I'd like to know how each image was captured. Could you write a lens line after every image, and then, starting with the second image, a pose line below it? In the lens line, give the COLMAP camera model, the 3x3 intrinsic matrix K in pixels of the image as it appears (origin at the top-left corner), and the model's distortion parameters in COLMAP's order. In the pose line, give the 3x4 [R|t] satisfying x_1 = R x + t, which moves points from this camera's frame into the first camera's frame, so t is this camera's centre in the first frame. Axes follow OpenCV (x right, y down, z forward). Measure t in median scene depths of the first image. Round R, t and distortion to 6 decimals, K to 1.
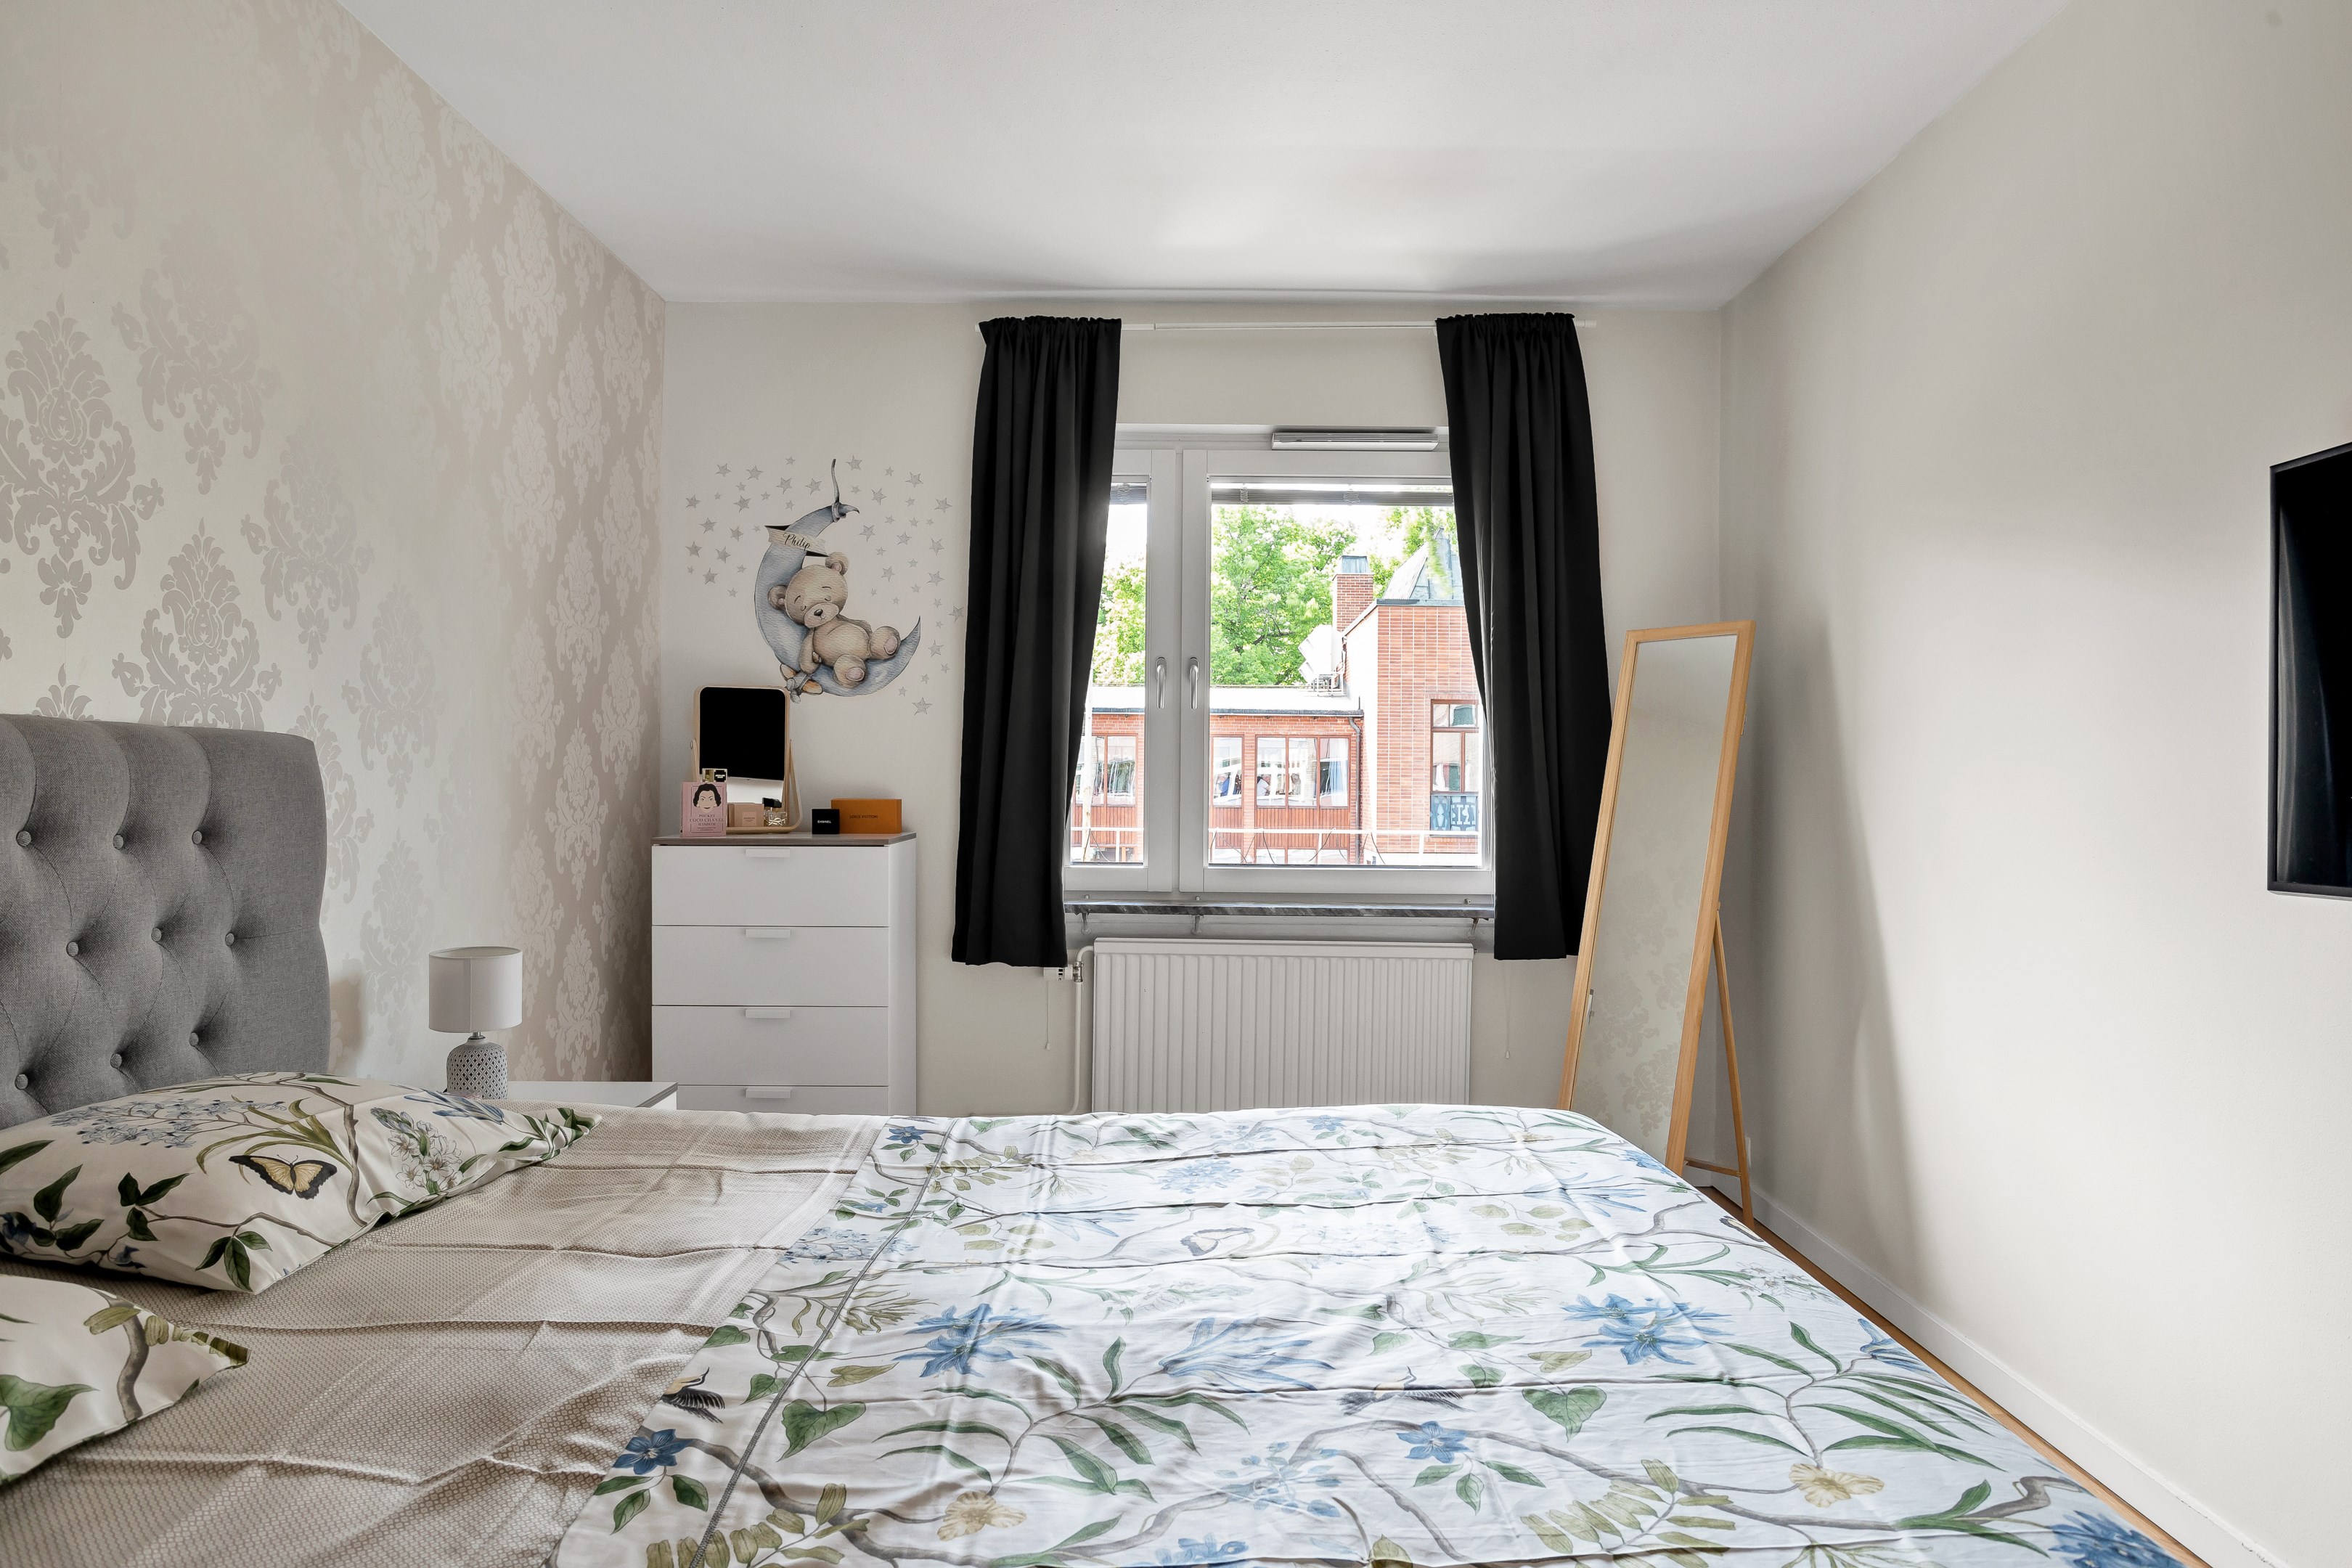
lens RADIAL K [[1415.2, 0, 1176.2], [0, 1415.2, 790.1], [0, 0, 1]] dist [0.000484, -0.000004]
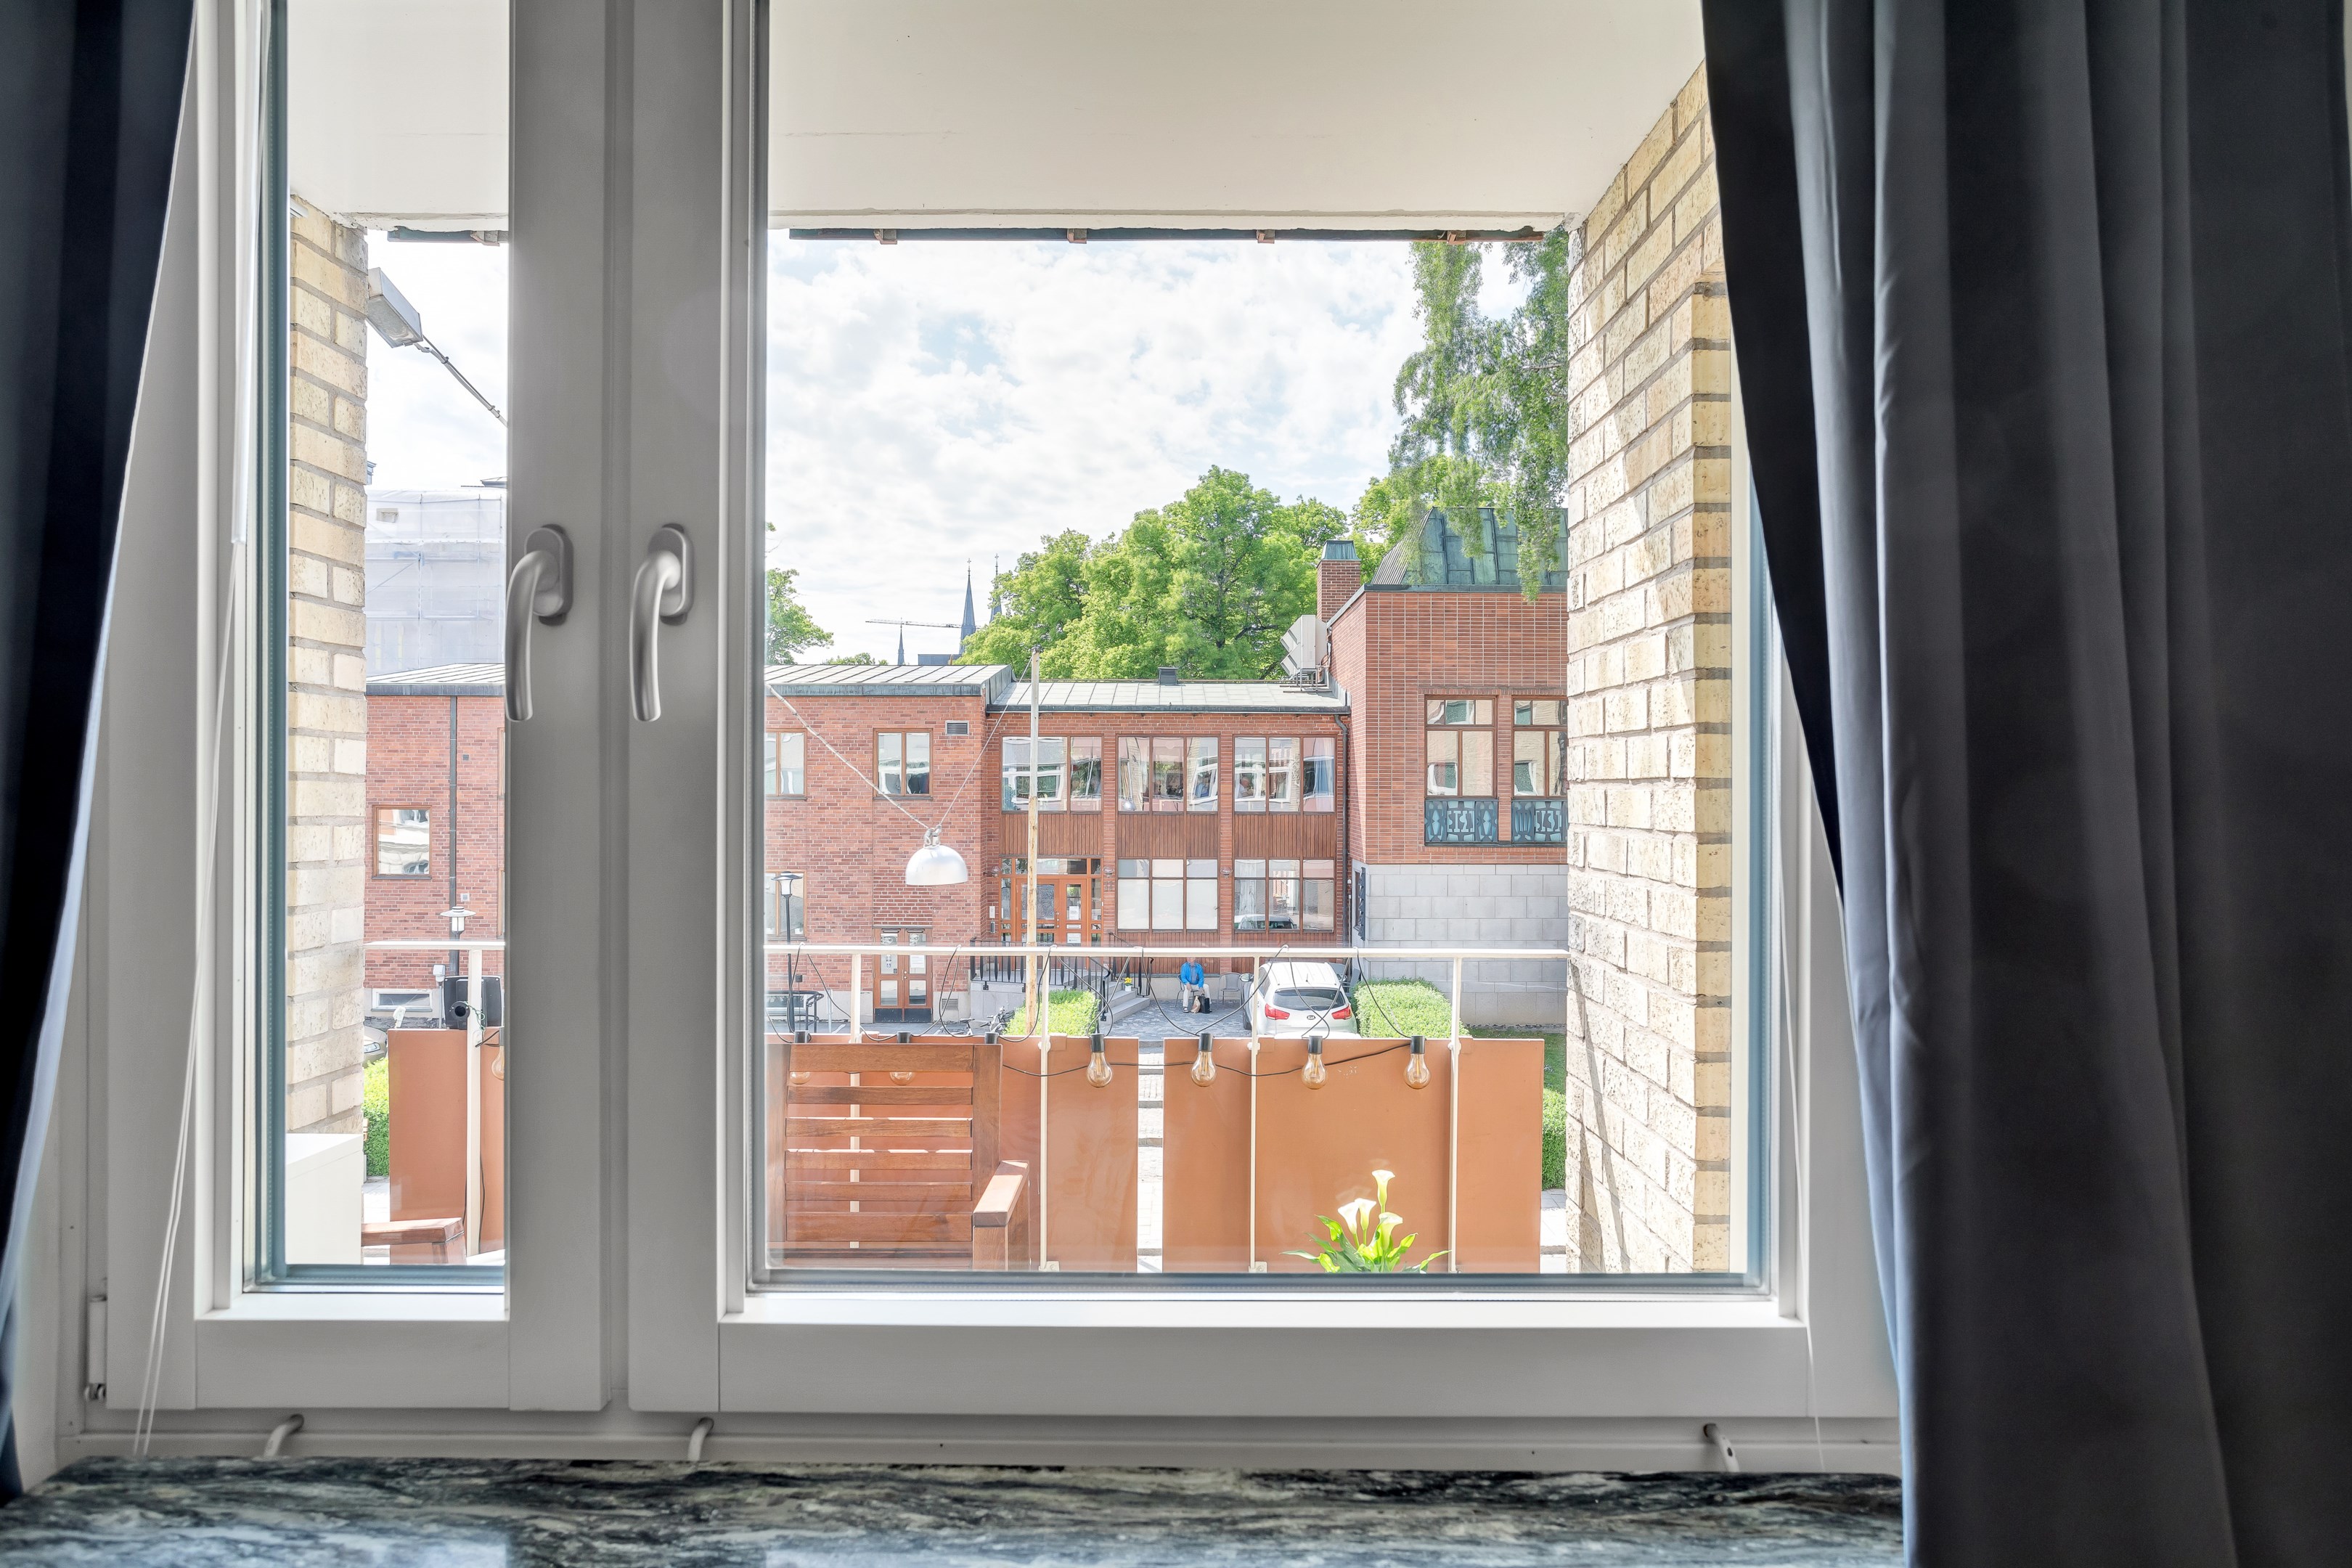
lens RADIAL K [[1233.6, 0, 1177.1], [0, 1233.6, 773.2], [0, 0, 1]] dist [-0.000200, 0.000002]
pose [[0.999952, -0.004468, -0.008684, 0.025865], [0.004433, 0.999982, -0.003955, -0.010210], [0.008702, 0.003916, 0.999954, 0.193512]]
